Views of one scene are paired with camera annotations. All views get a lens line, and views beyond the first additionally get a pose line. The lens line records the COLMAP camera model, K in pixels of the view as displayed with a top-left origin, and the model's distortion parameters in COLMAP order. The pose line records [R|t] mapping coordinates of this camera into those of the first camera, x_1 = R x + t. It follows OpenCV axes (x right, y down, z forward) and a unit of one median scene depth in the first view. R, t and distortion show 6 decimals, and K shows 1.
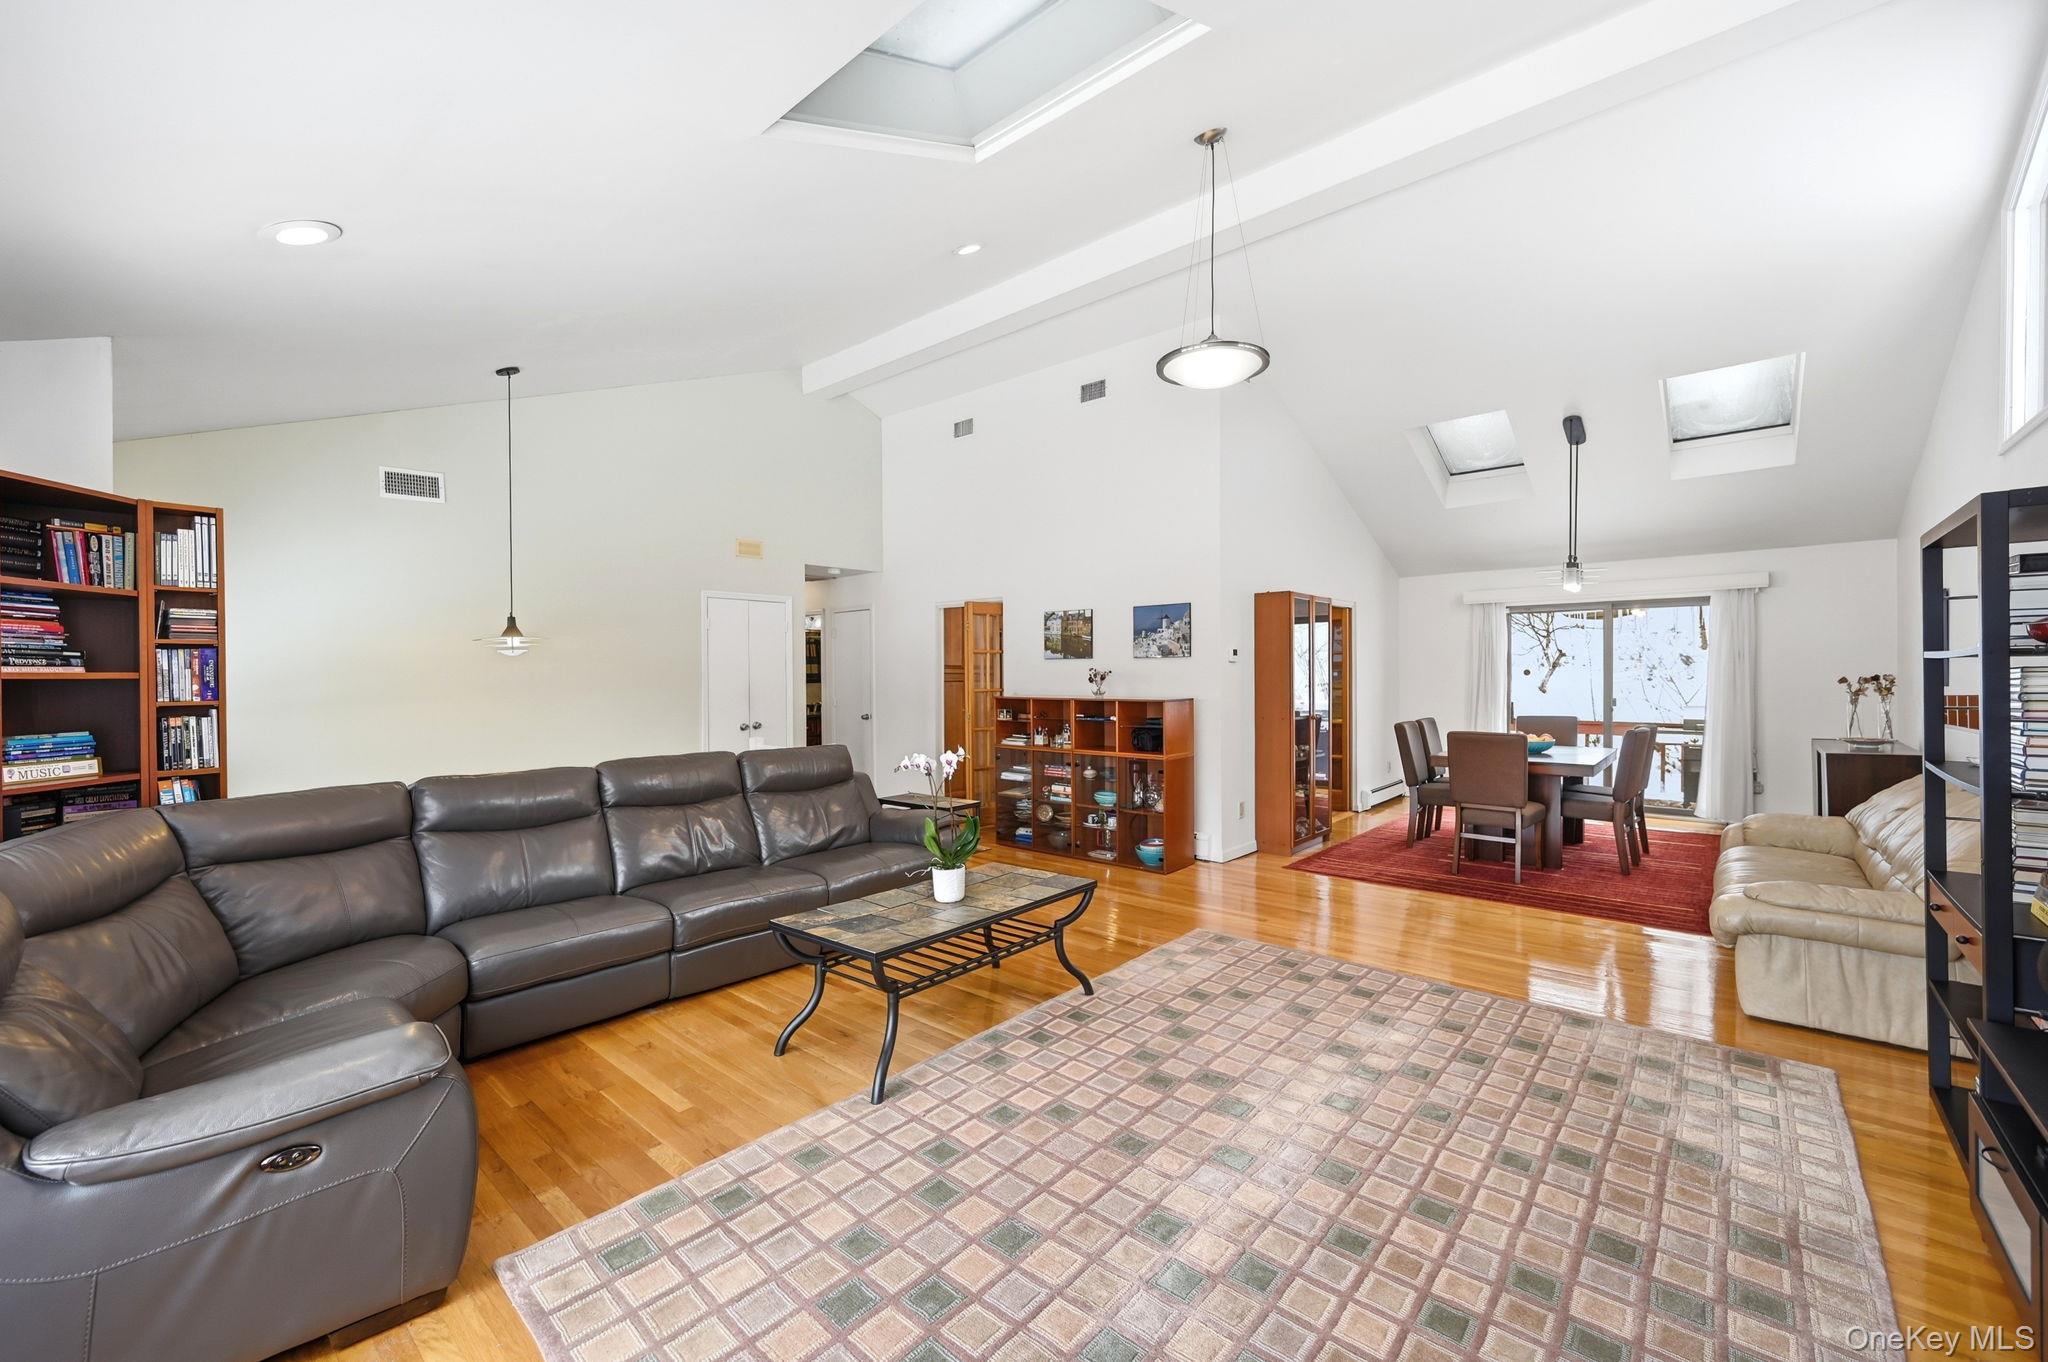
lens RADIAL K [[832.3, 0, 1032.3], [0, 832.3, 680.3], [0, 0, 1]] dist [-0.001006, -0.000359]
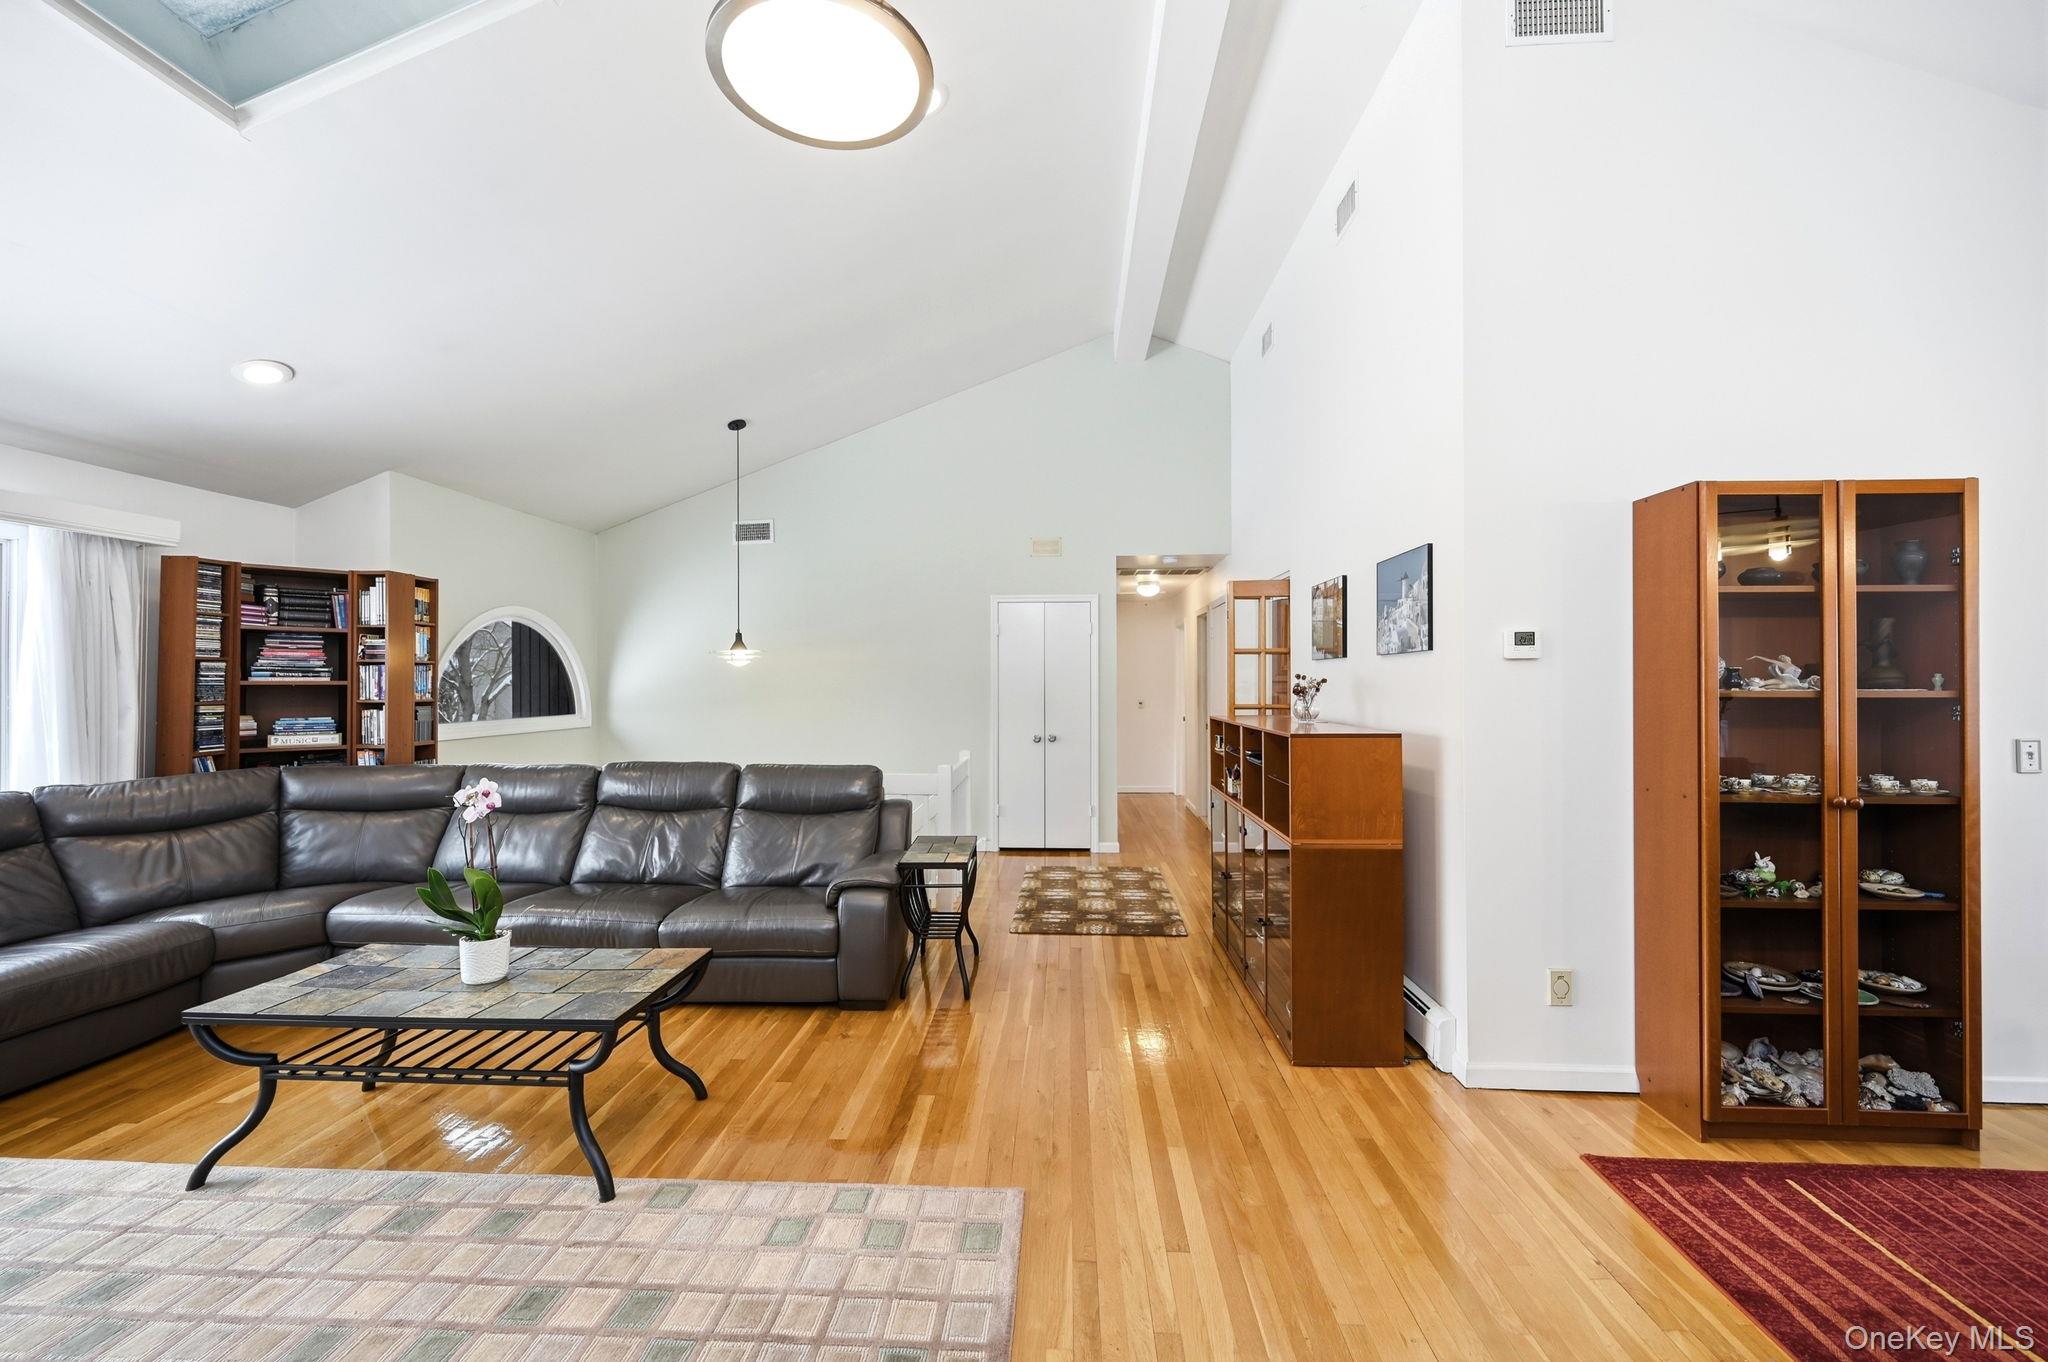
lens RADIAL K [[805.2, 0, 1019.0], [0, 805.2, 680.4], [0, 0, 1]] dist [-0.000938, 0.000047]
pose [[0.606546, 0.003049, -0.795042, 0.830070], [-0.007348, 0.999971, -0.001771, -0.015324], [0.795014, 0.006916, 0.606551, 0.989255]]
